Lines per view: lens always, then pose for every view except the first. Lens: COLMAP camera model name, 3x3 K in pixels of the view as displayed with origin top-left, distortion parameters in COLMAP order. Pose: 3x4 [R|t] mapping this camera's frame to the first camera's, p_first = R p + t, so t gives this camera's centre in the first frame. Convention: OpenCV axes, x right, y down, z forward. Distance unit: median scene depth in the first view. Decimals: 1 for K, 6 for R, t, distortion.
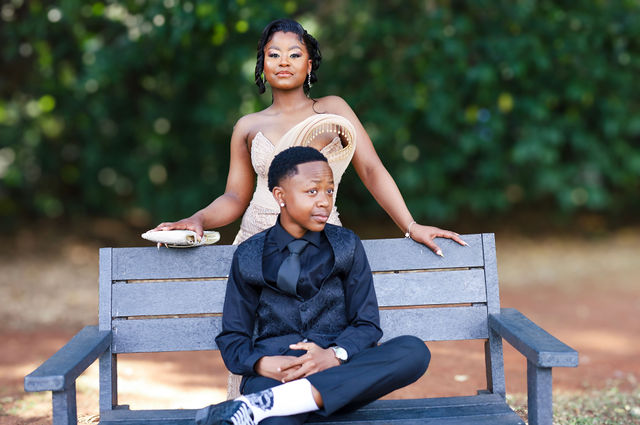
lens RADIAL K [[855.1, 0, 320.2], [0, 855.1, 162.3], [0, 0, 1]] dist [-0.051868, 0.007056]
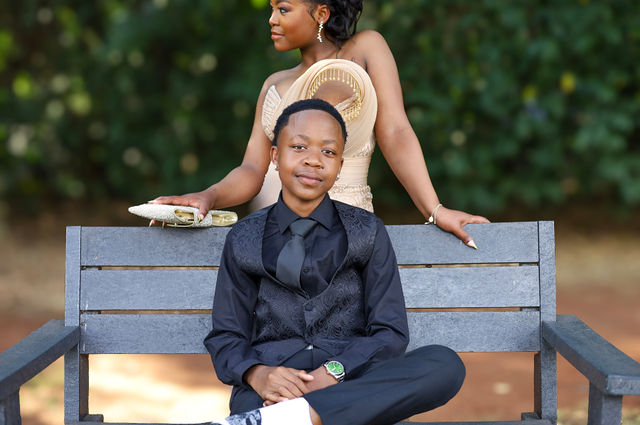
lens RADIAL K [[885.4, 0, 320.0], [0, 885.4, 267.3], [0, 0, 1]] dist [-0.025157, -0.073823]
pose [[0.998460, 0.029826, -0.046783, 0.026195], [-0.023388, 0.990897, 0.132573, 0.021729], [0.050311, -0.131274, 0.990069, 0.169453]]
